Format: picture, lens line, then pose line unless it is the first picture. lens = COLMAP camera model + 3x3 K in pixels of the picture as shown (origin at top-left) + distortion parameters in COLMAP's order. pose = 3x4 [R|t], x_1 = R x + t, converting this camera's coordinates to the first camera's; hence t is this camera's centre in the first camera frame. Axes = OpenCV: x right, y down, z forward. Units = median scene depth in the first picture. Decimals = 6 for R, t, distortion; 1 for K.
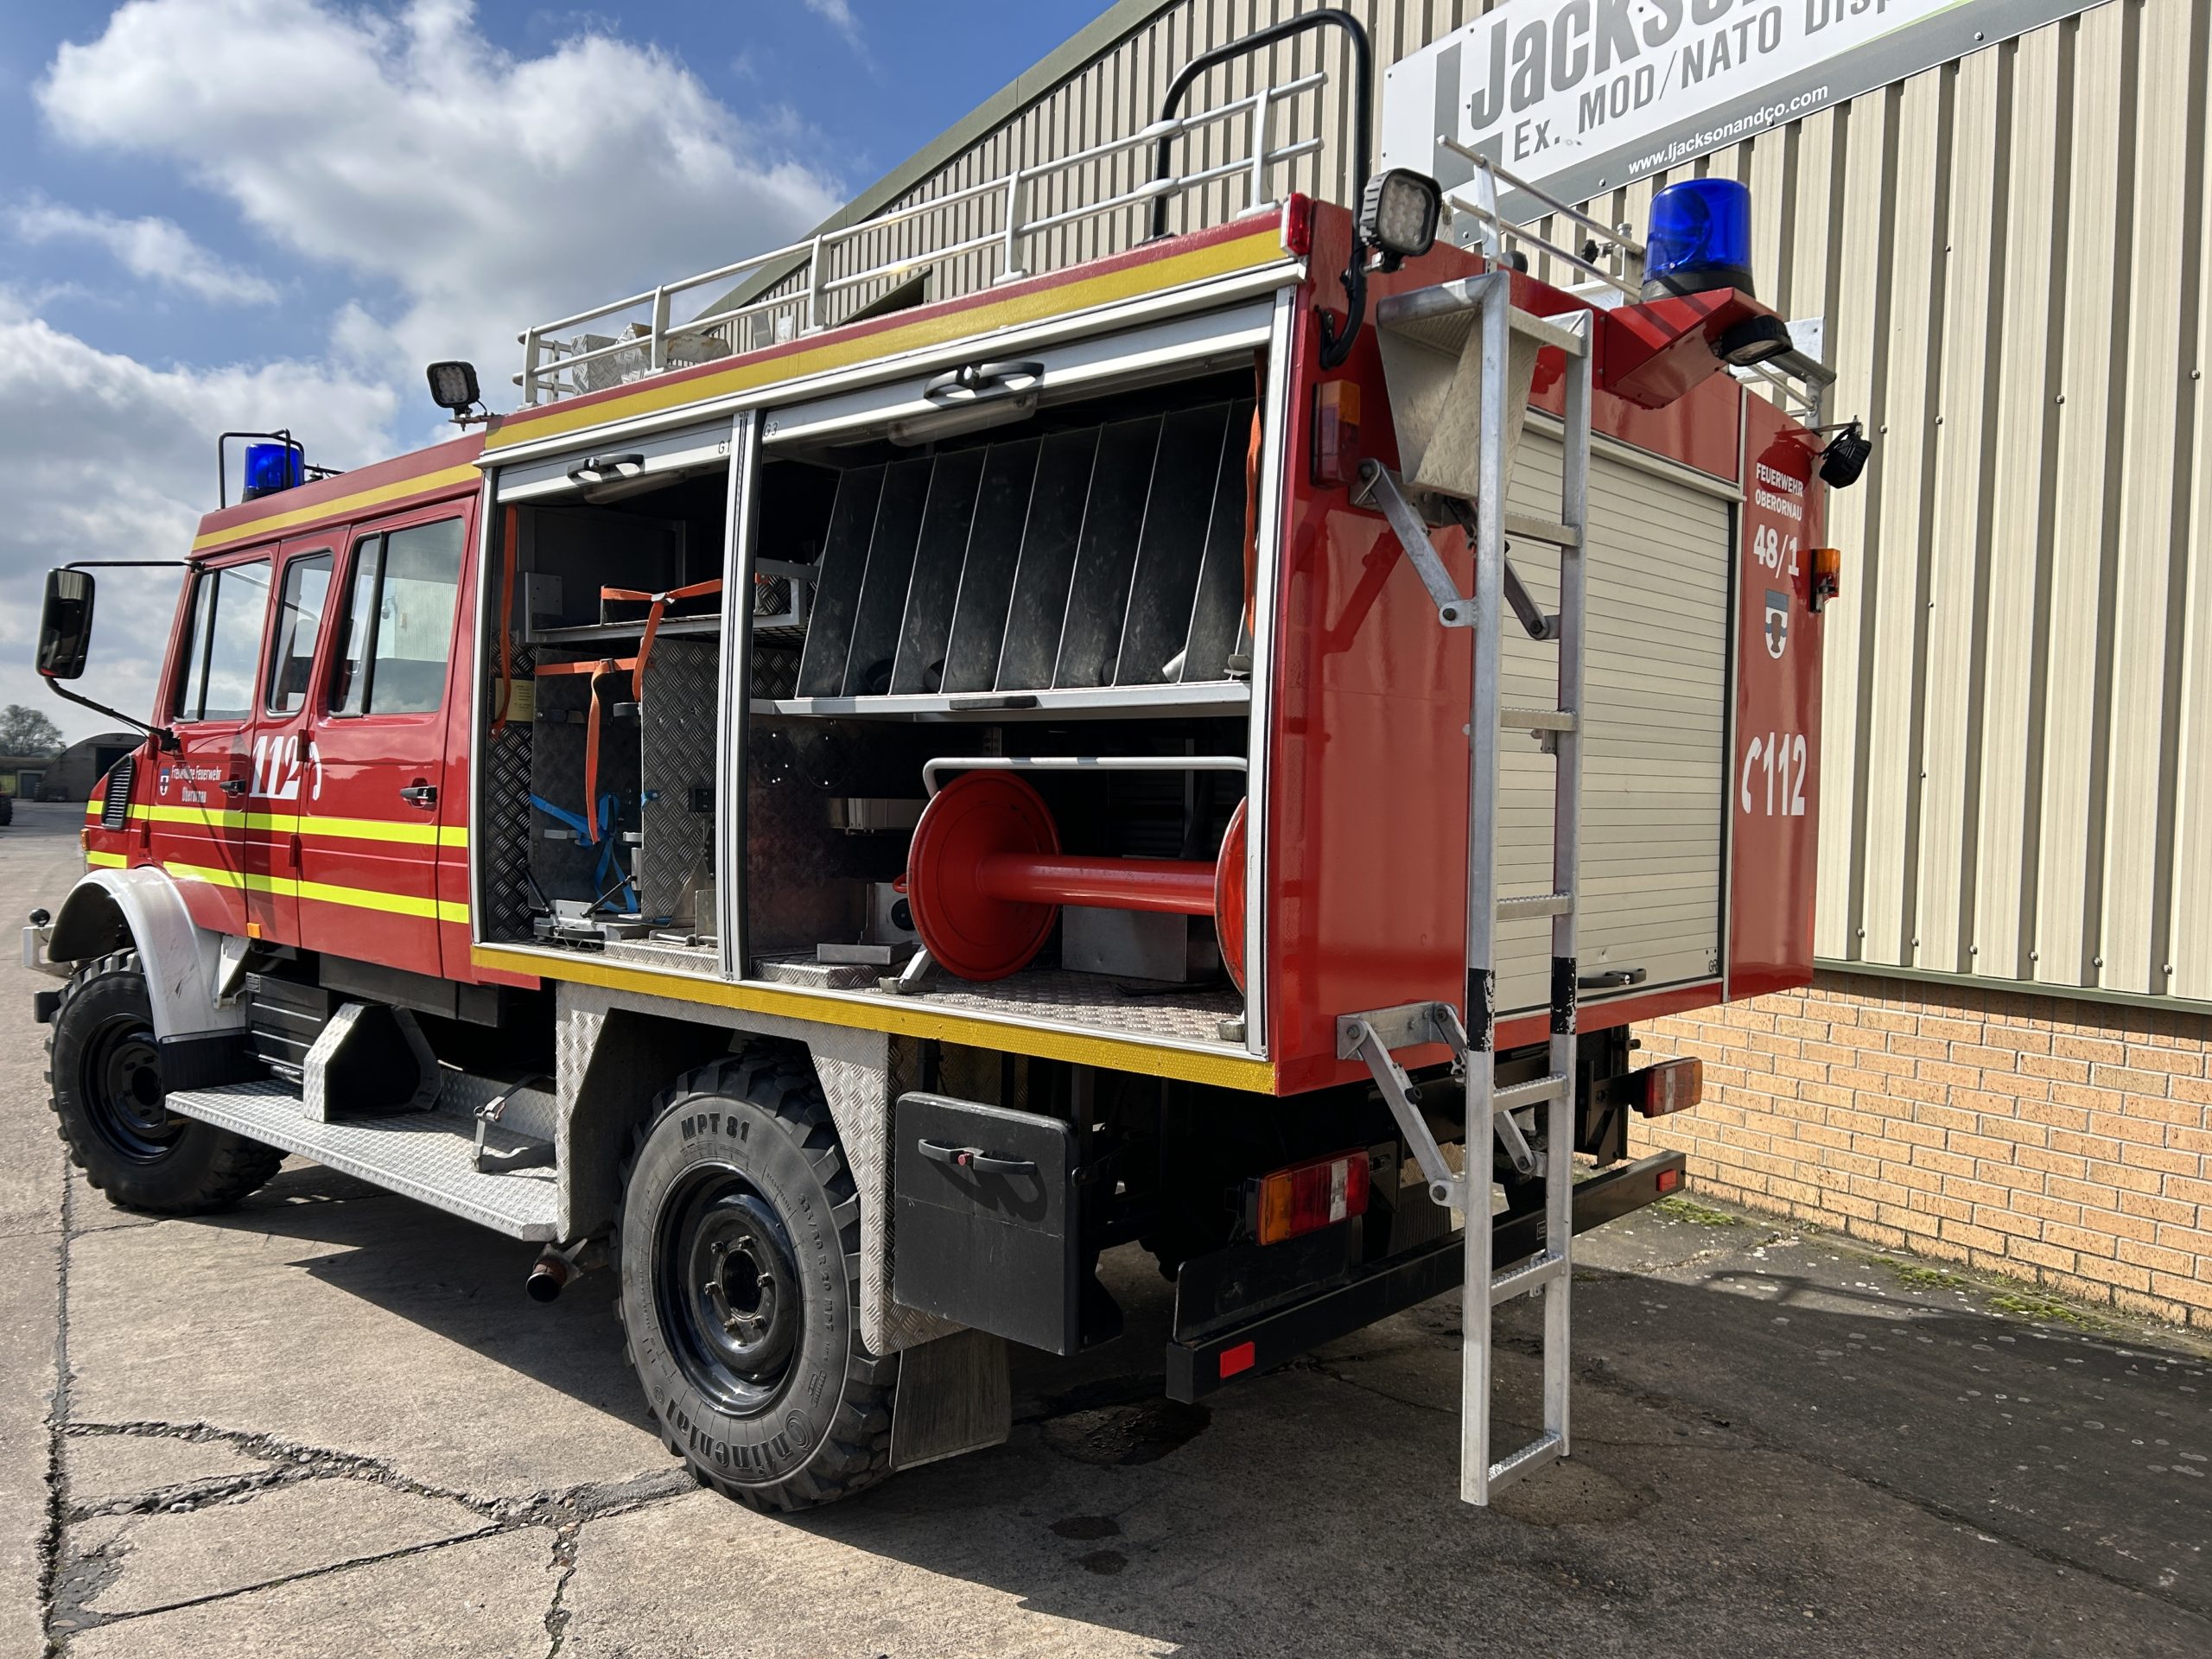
lens RADIAL K [[1665.2, 0, 1108.0], [0, 1665.2, 848.5], [0, 0, 1]] dist [0.056409, -0.058389]
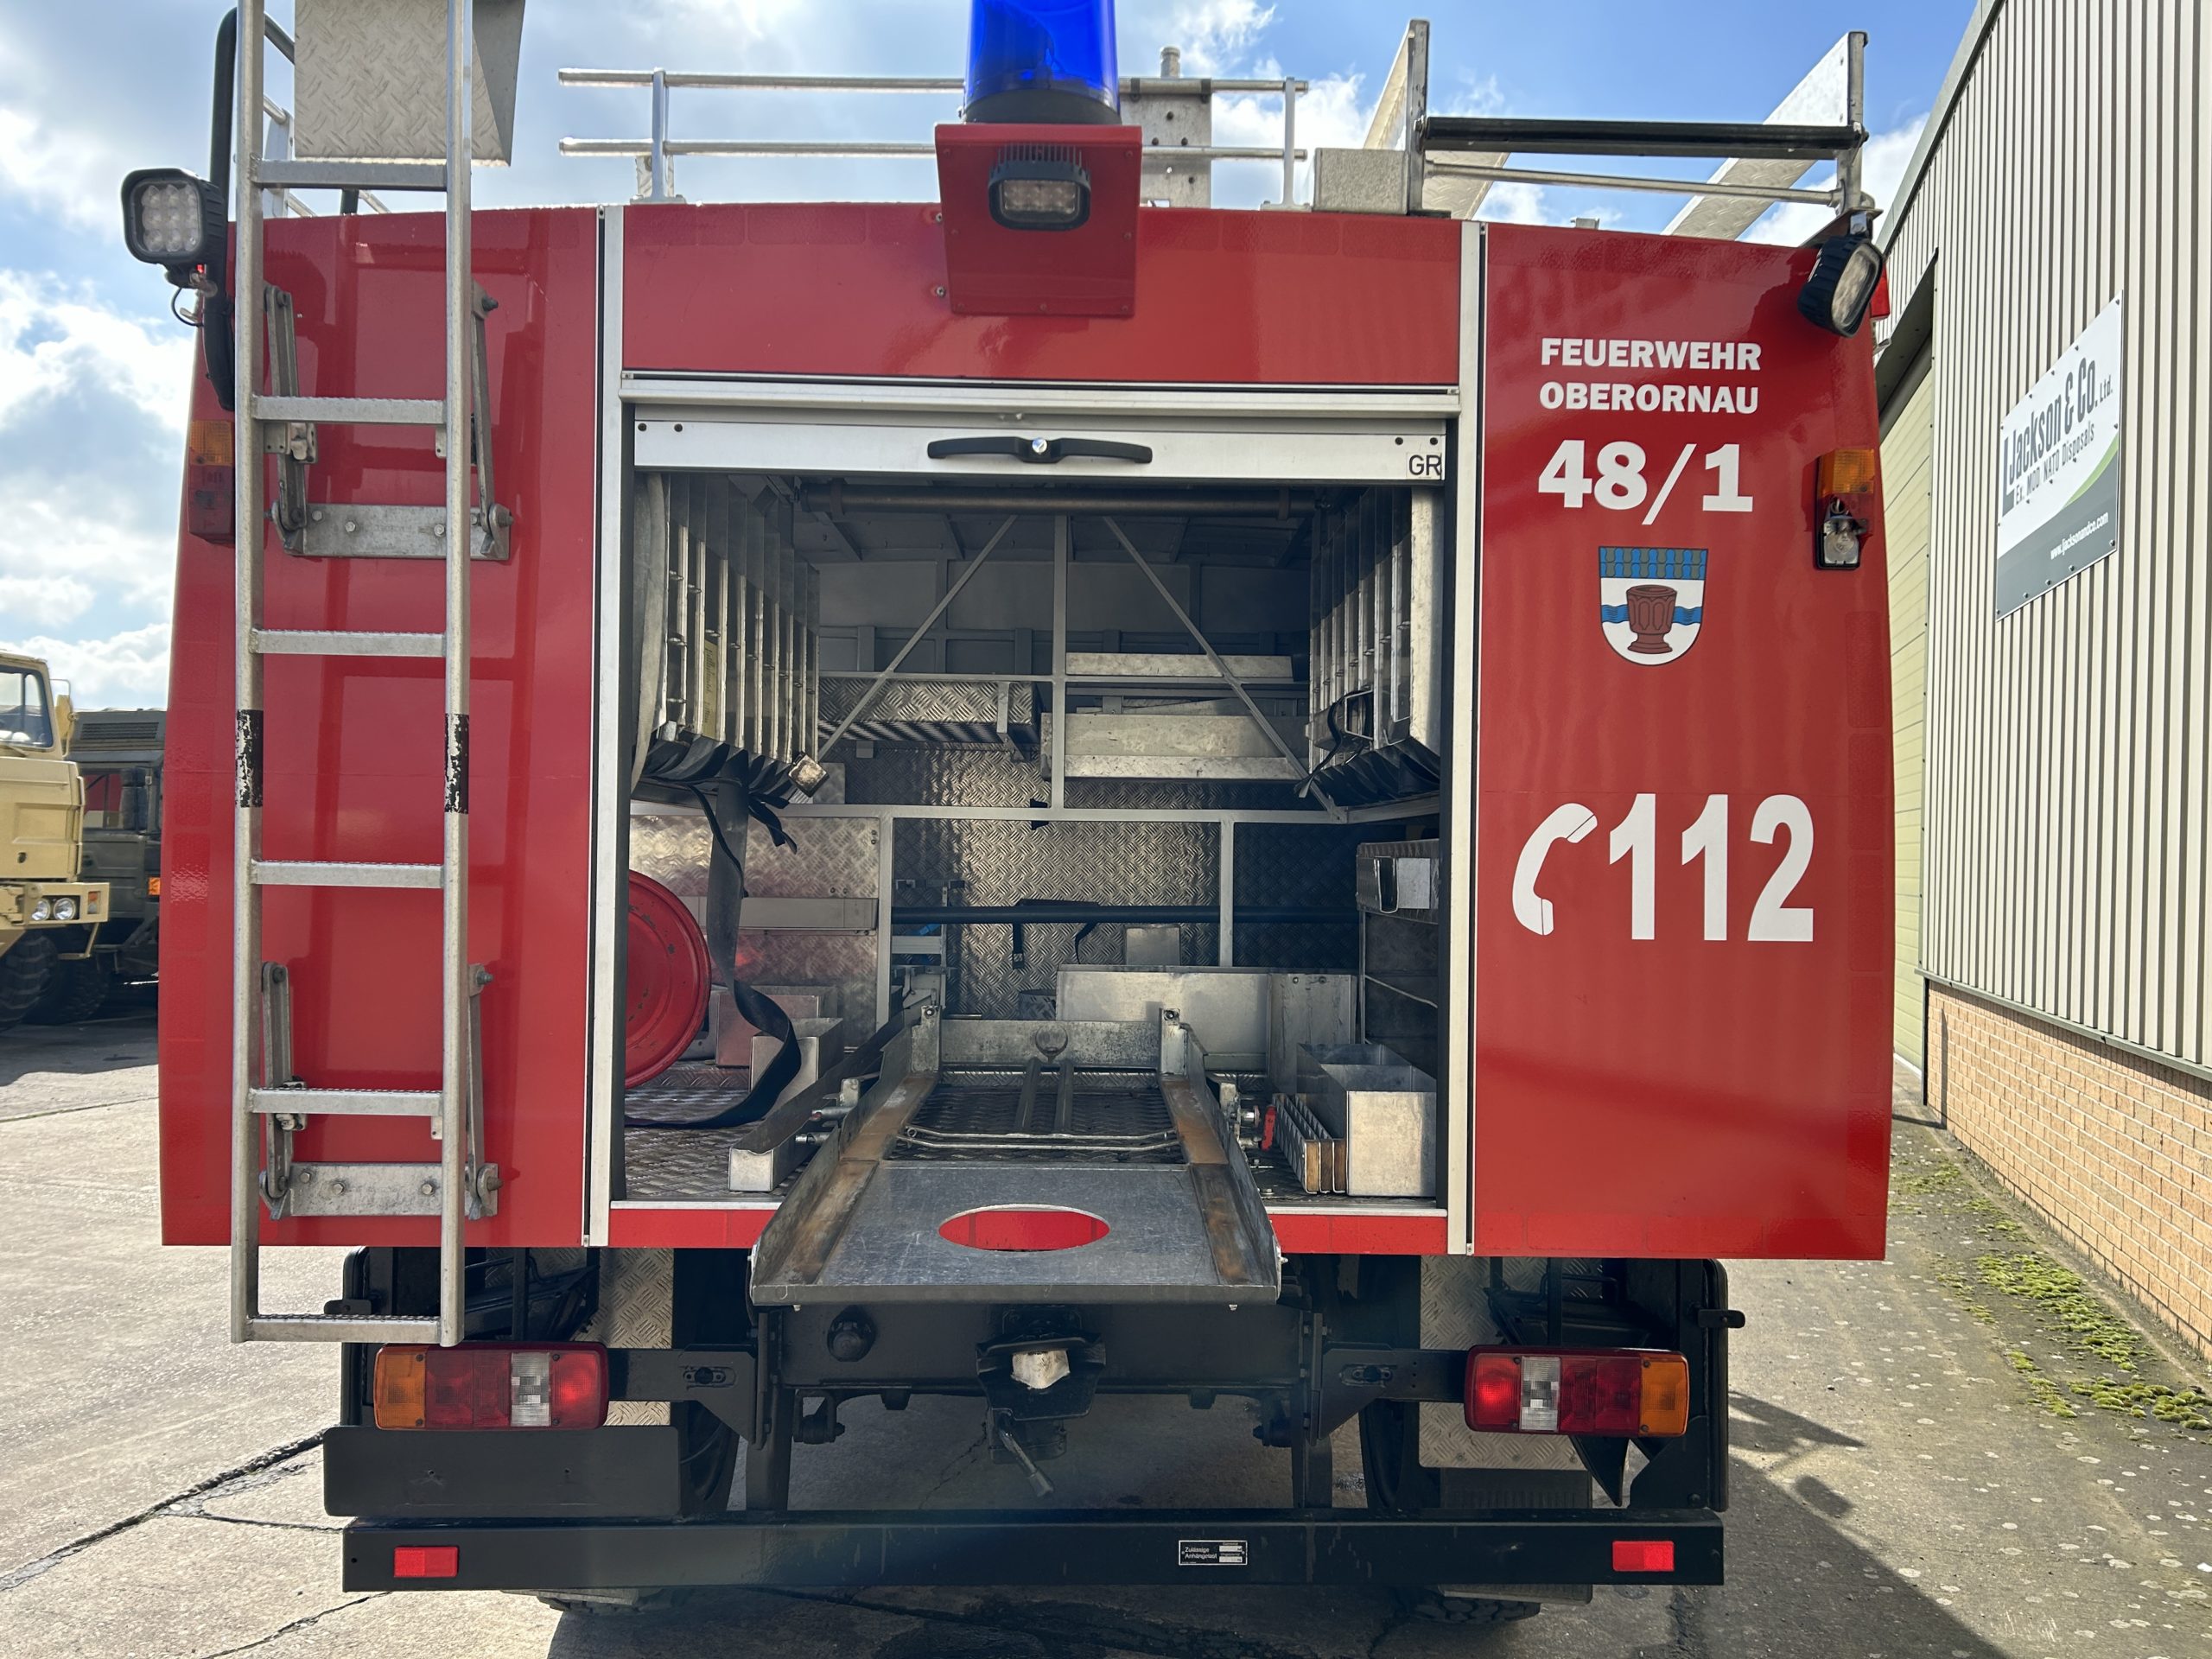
lens RADIAL K [[1665.2, 0, 1112.3], [0, 1665.2, 839.1], [0, 0, 1]] dist [0.056409, -0.058389]
pose [[0.677776, -0.015170, -0.735112, 0.661702], [-0.027559, 0.998560, -0.046016, -0.021476], [0.734752, 0.051447, 0.676382, 0.463308]]
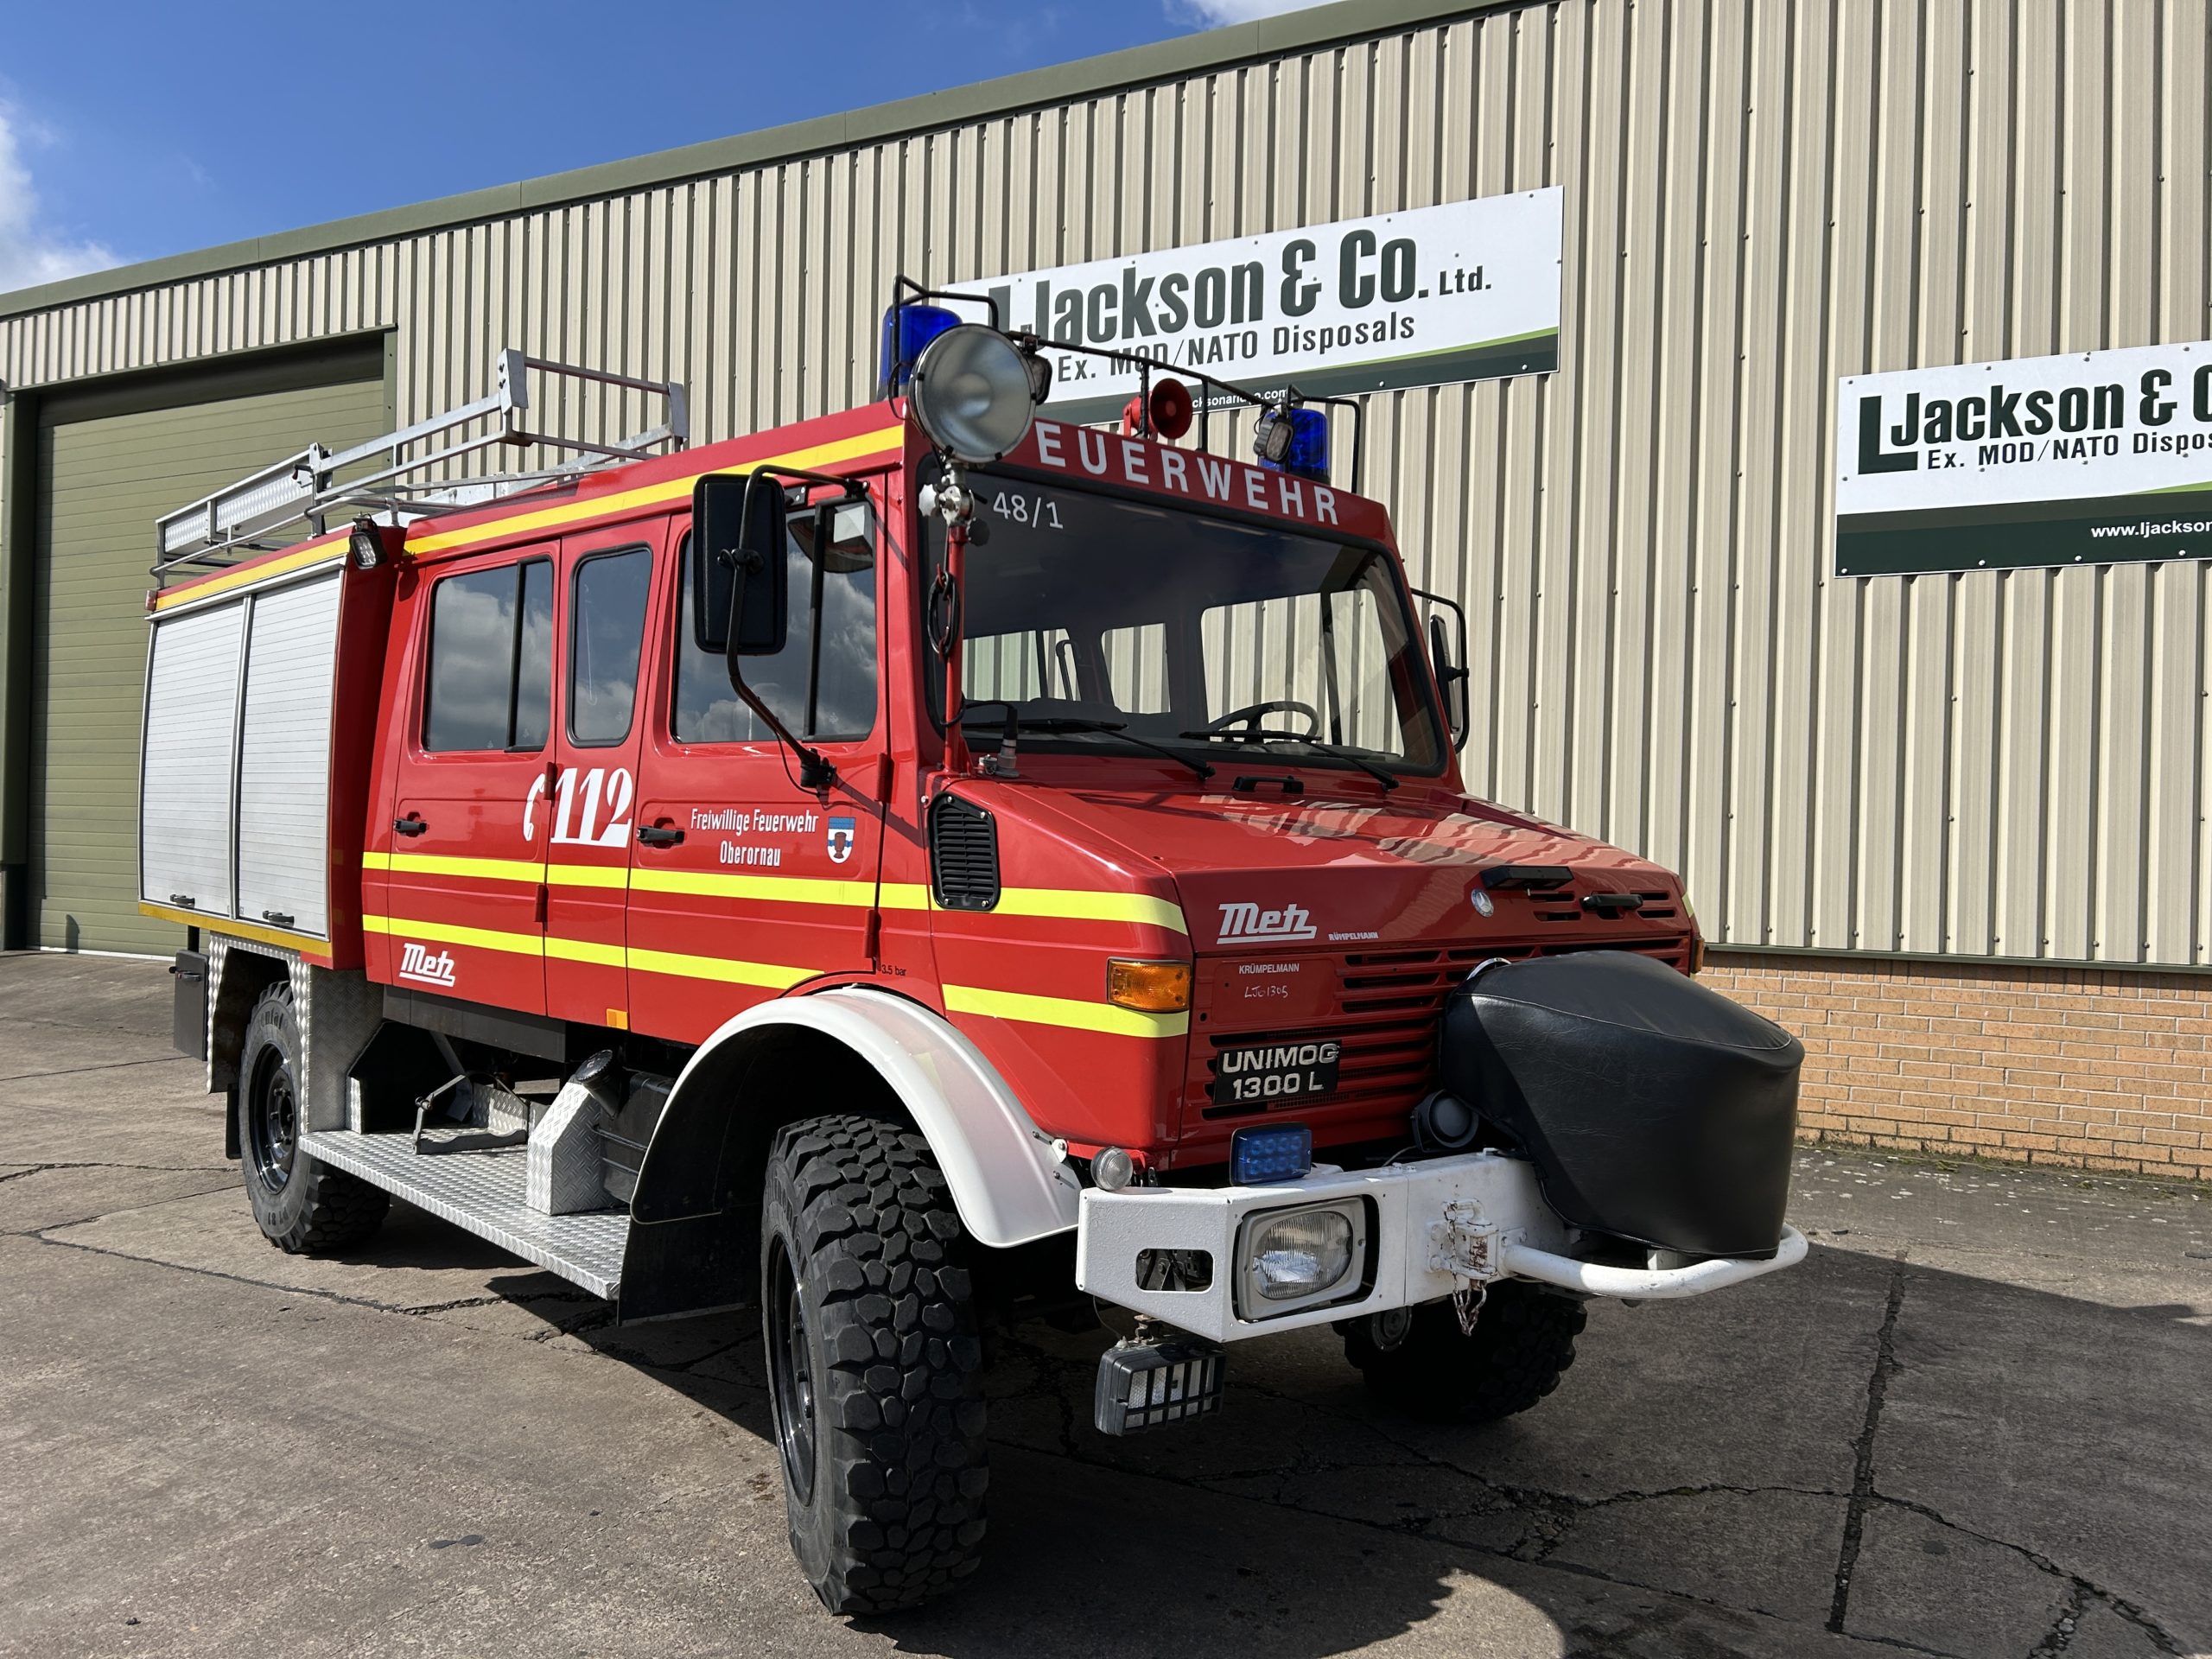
lens RADIAL K [[1665.2, 0, 1102.9], [0, 1665.2, 834.3], [0, 0, 1]] dist [0.056409, -0.058389]
pose [[0.854478, -0.008117, 0.519425, -0.808475], [0.017584, 0.999757, -0.013303, -0.002137], [-0.519191, 0.020500, 0.854413, -0.401066]]
